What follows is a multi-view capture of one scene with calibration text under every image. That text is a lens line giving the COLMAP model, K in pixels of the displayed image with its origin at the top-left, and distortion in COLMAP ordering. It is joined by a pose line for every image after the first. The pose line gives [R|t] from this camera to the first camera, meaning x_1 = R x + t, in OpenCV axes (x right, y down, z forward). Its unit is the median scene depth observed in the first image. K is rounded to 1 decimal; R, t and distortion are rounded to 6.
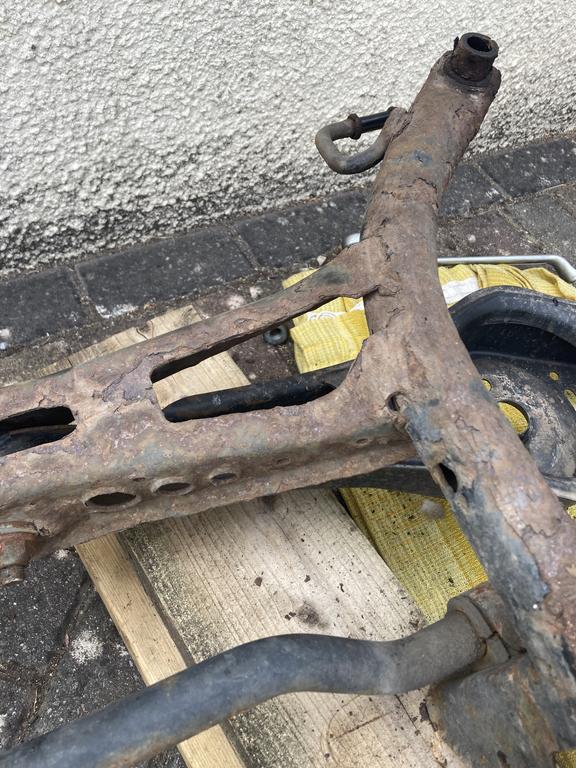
lens RADIAL K [[619.5, 0, 288.3], [0, 619.5, 384.7], [0, 0, 1]] dist [0.006121, -0.016059]
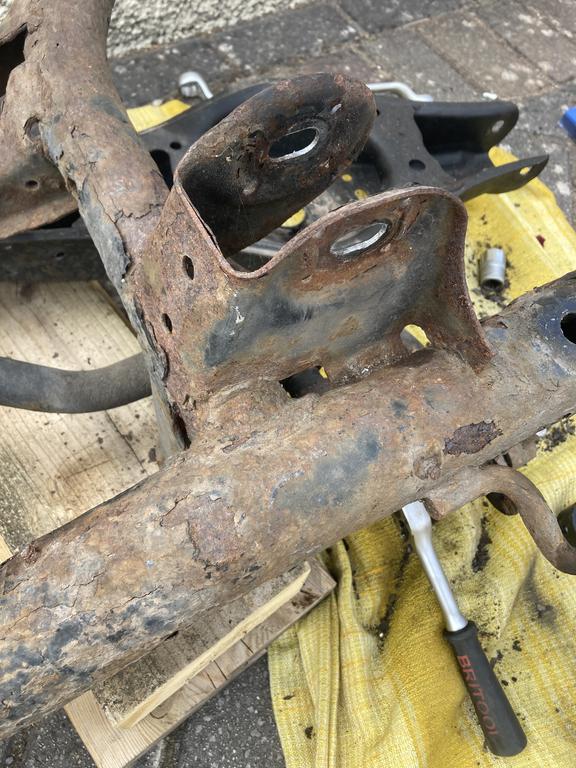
lens RADIAL K [[619.5, 0, 287.2], [0, 619.5, 384.3], [0, 0, 1]] dist [0.006121, -0.016059]
pose [[0.996897, -0.078720, -0.000409, 0.401476], [0.078289, 0.990866, 0.109795, 0.264343], [-0.008238, -0.109486, 0.993954, -0.054820]]
